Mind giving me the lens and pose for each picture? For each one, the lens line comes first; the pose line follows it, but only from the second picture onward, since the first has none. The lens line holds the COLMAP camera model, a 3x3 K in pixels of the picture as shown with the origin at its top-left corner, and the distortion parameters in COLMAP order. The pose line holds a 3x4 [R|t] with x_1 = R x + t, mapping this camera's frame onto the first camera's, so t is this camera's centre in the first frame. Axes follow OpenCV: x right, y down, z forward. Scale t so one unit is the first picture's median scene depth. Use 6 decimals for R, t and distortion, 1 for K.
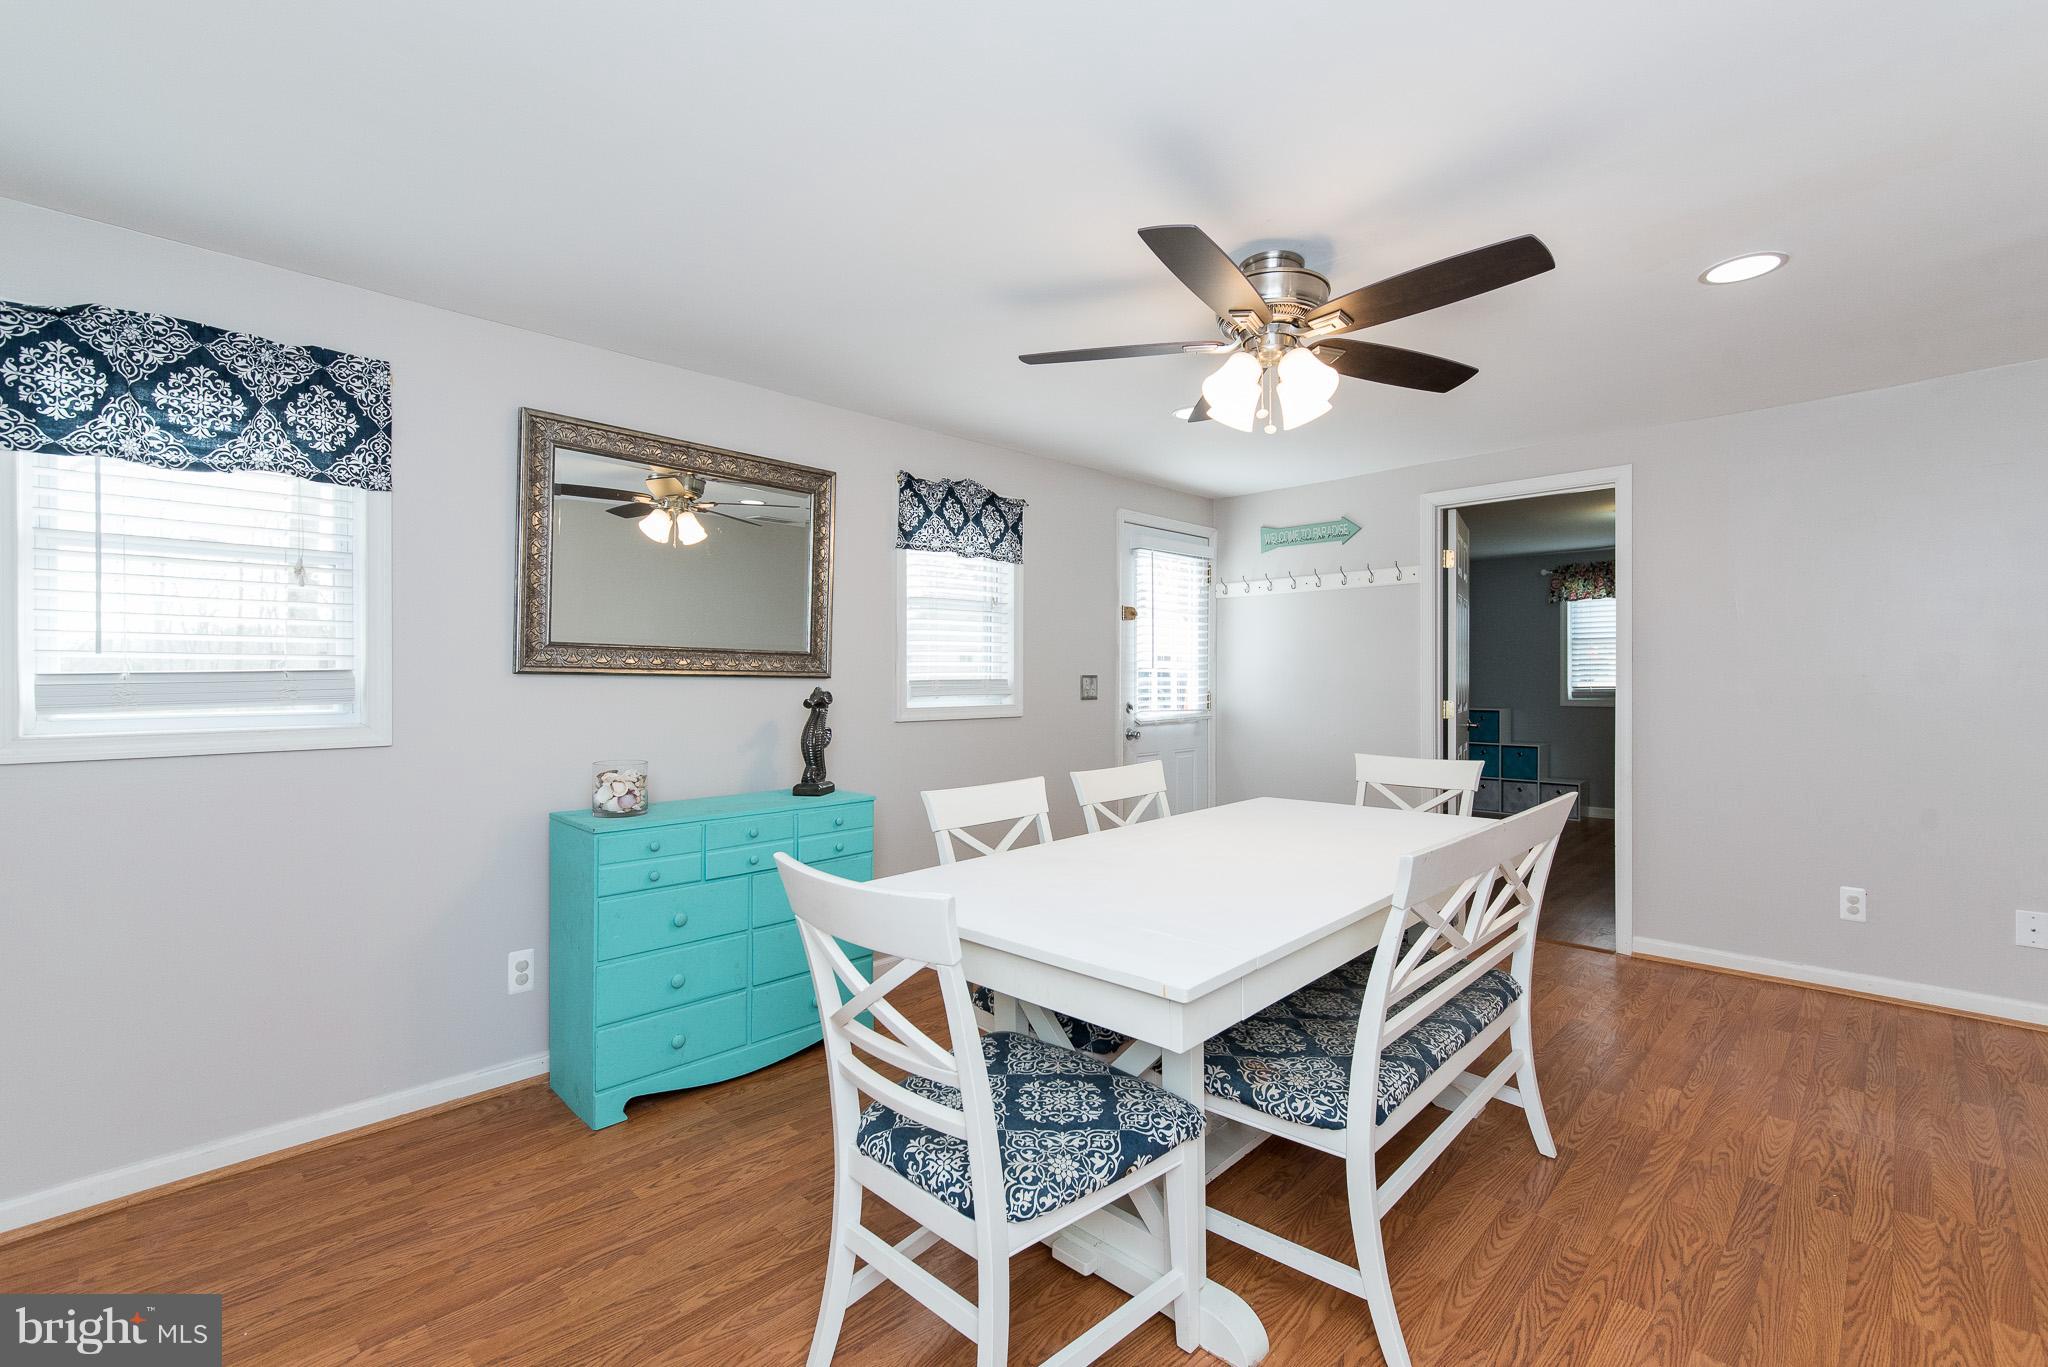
lens RADIAL K [[894.8, 0, 1024.0], [0, 894.8, 683.5], [0, 0, 1]] dist [-0.001144, 0.000302]
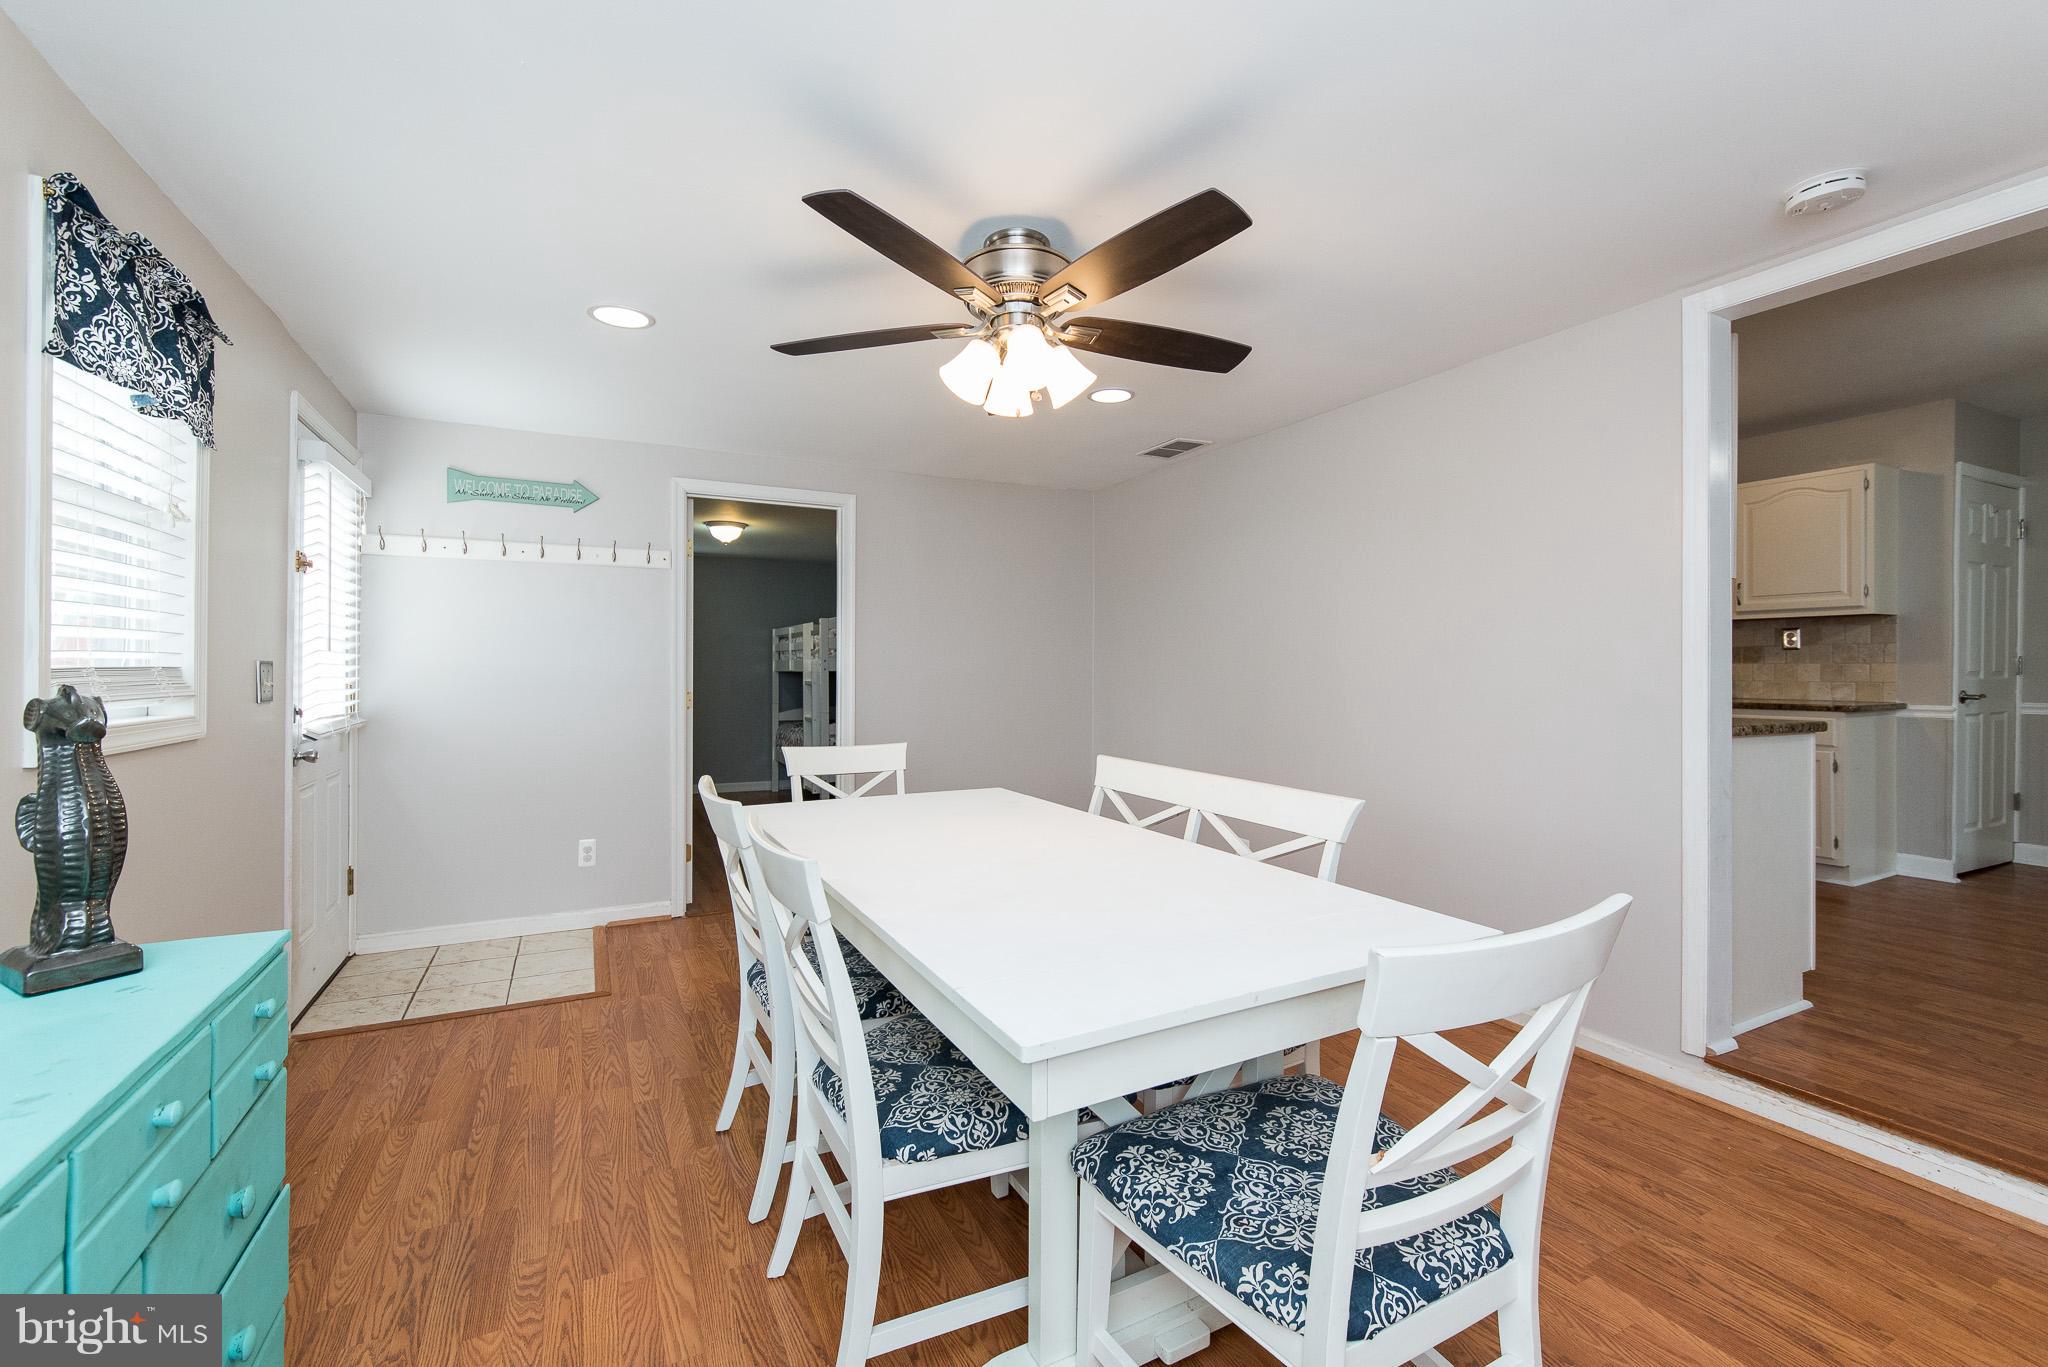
lens RADIAL K [[878.2, 0, 1022.2], [0, 878.2, 645.0], [0, 0, 1]] dist [0.024858, 0.000173]
pose [[0.320104, 0.030139, 0.946903, -0.123069], [0.010353, 0.999323, -0.035308, 0.001894], [-0.947326, 0.021105, 0.319576, 0.135808]]
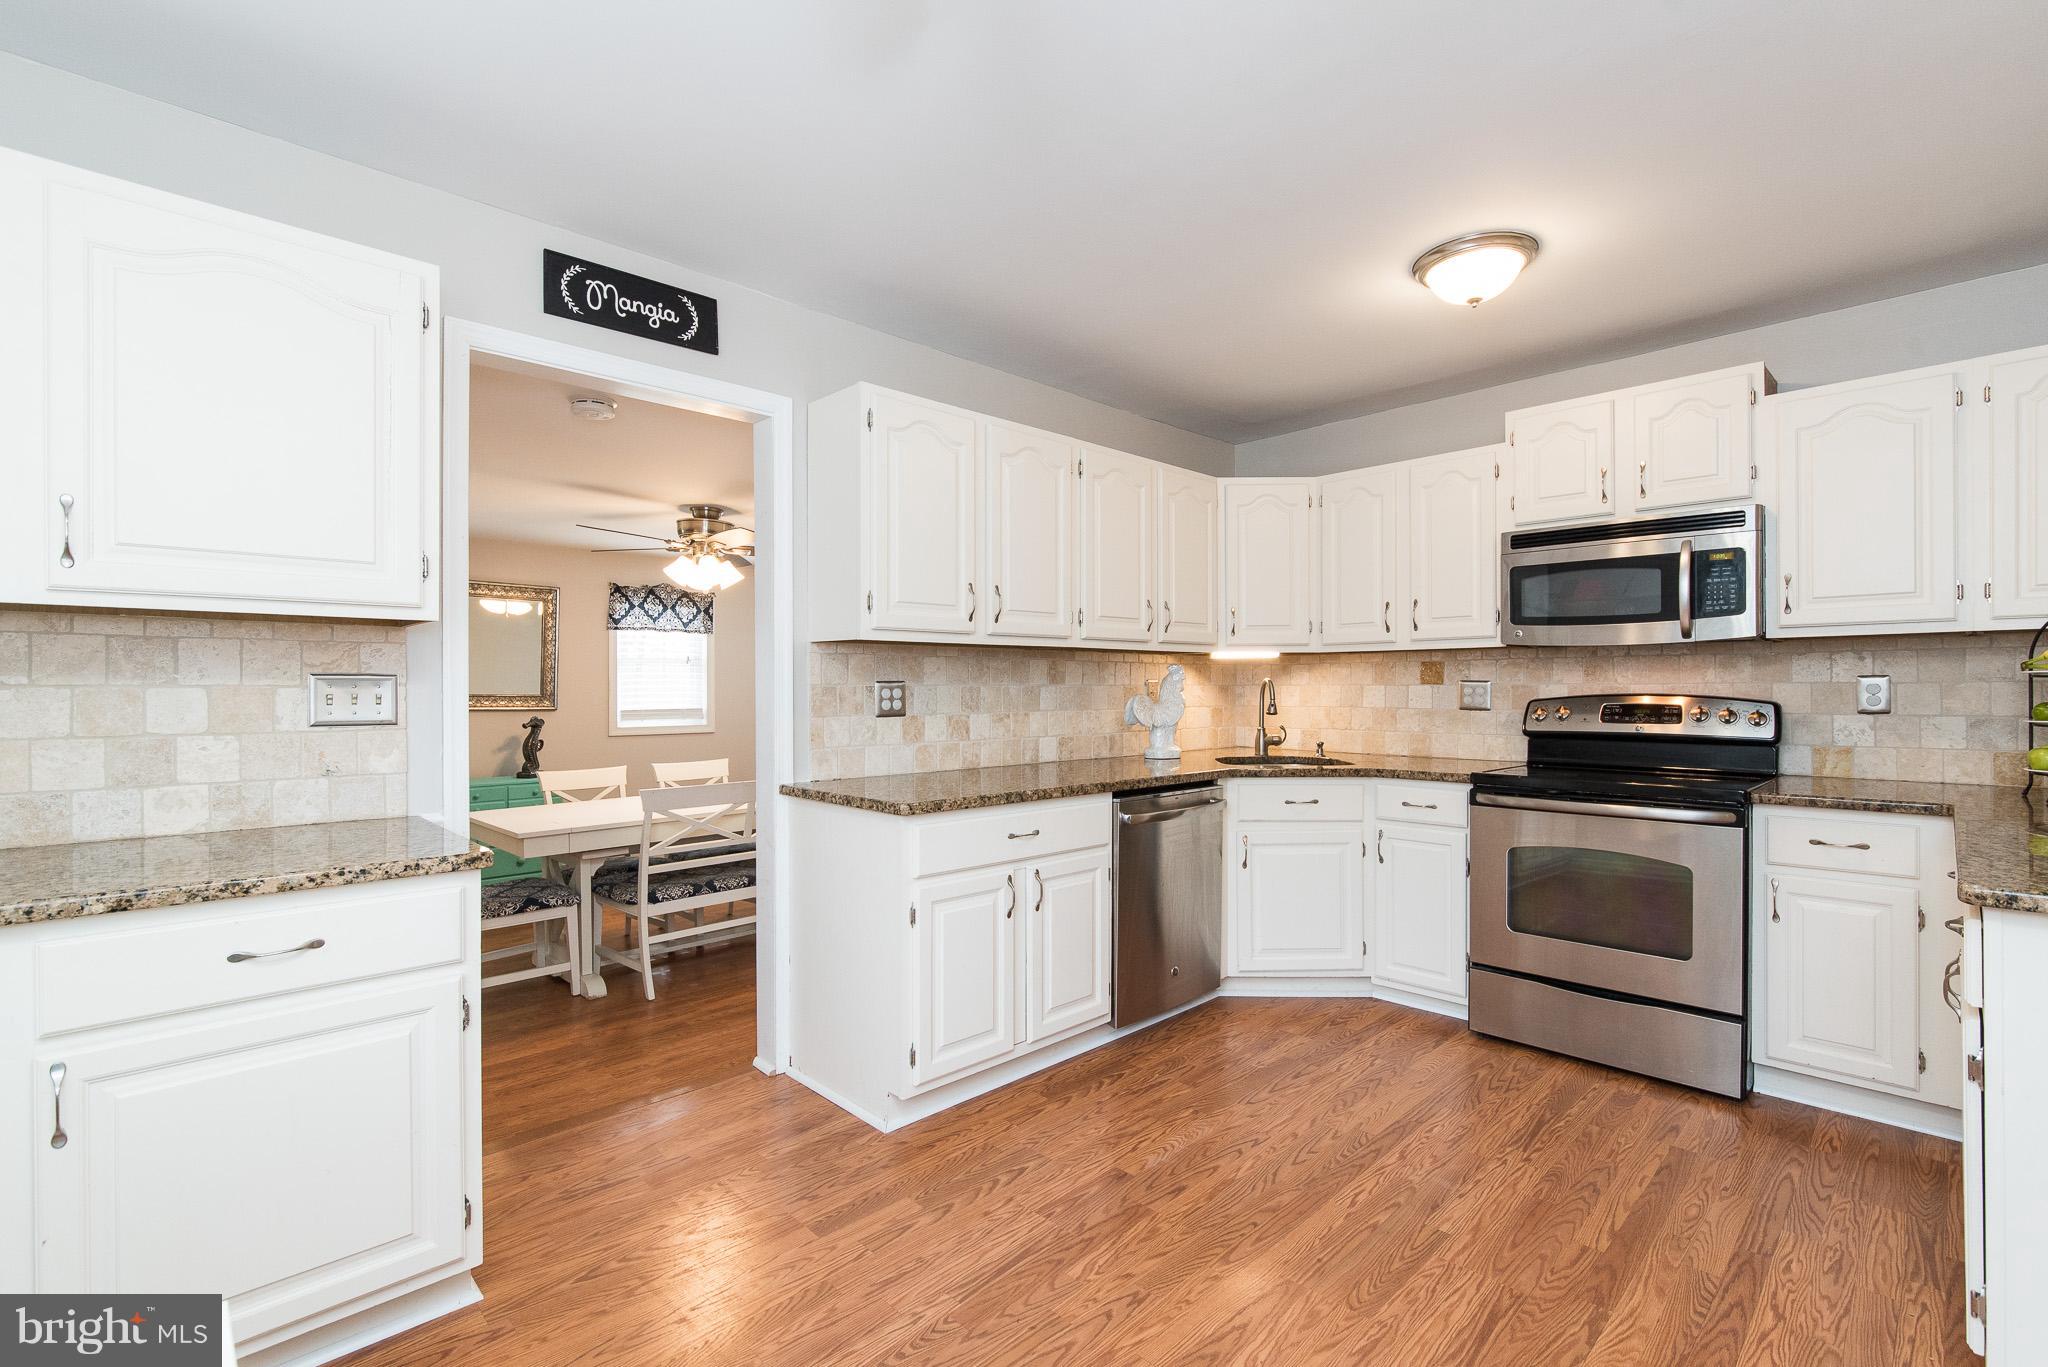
lens RADIAL K [[908.7, 0, 1019.7], [0, 908.7, 693.8], [0, 0, 1]] dist [-0.000977, -0.000547]
pose [[0.999310, -0.006480, -0.036573, 1.047734], [0.006205, 0.999952, -0.007639, -0.026128], [0.036621, 0.007407, 0.999302, -0.986566]]
